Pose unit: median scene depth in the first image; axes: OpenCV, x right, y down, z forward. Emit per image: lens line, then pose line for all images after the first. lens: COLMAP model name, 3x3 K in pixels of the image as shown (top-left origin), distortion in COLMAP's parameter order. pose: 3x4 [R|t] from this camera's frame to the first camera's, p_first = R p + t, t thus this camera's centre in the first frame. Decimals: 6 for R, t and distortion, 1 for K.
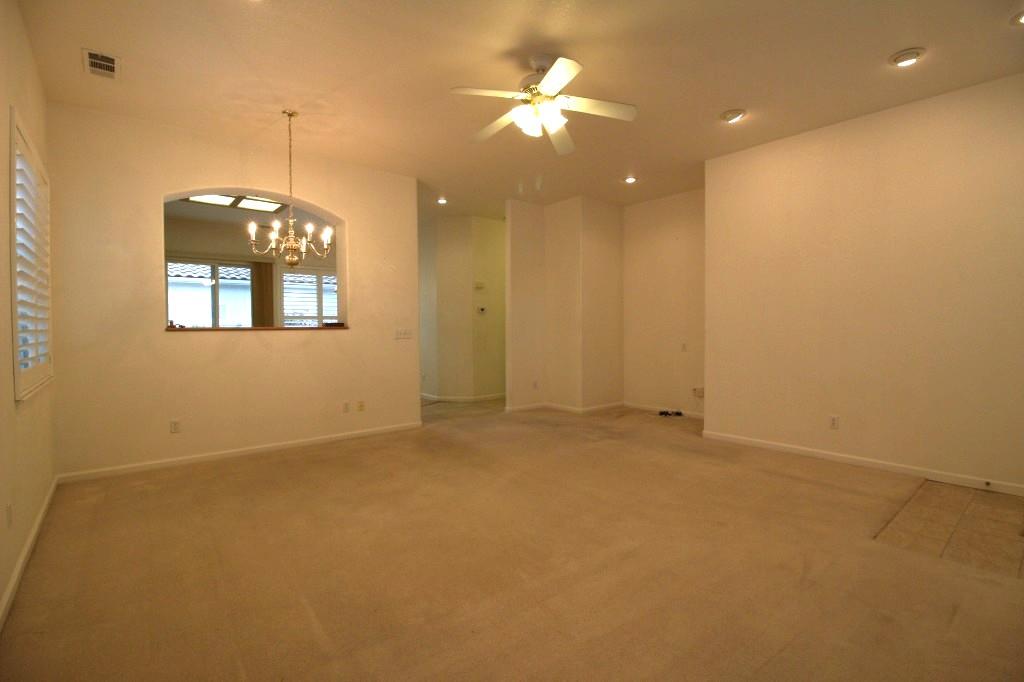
lens RADIAL K [[477.4, 0, 514.3], [0, 477.4, 335.5], [0, 0, 1]] dist [0.012460, -0.020523]
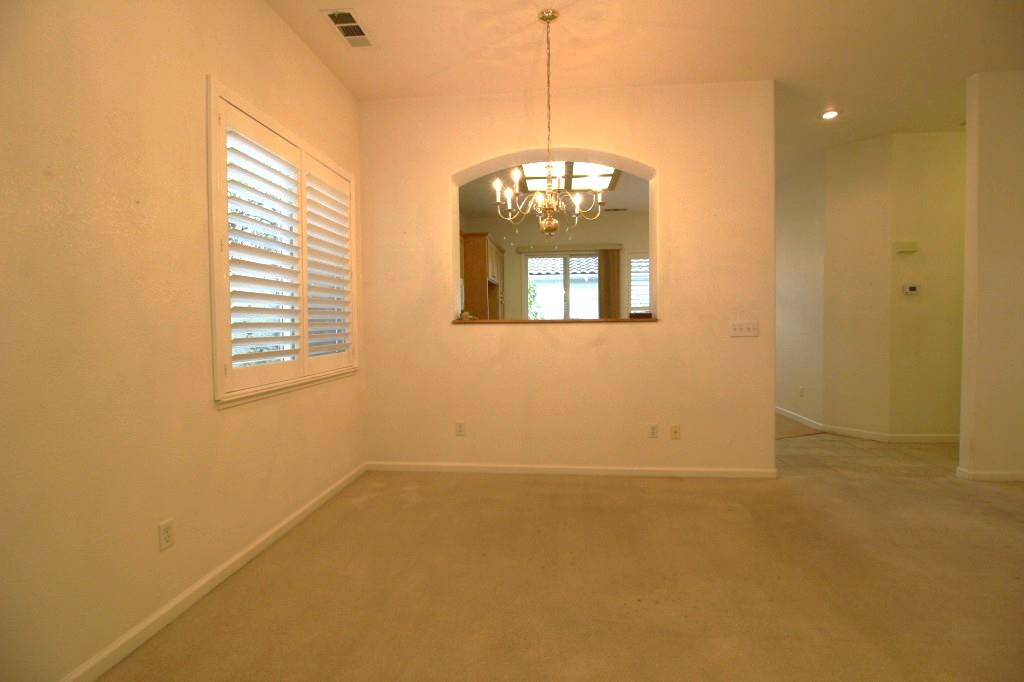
lens RADIAL K [[477.4, 0, 514.3], [0, 477.4, 335.5], [0, 0, 1]] dist [0.012460, -0.020523]
pose [[0.707981, 0.021579, -0.705902, 0.002047], [-0.009095, 0.999729, 0.021439, -0.004556], [0.706173, -0.008758, 0.707985, 0.248817]]
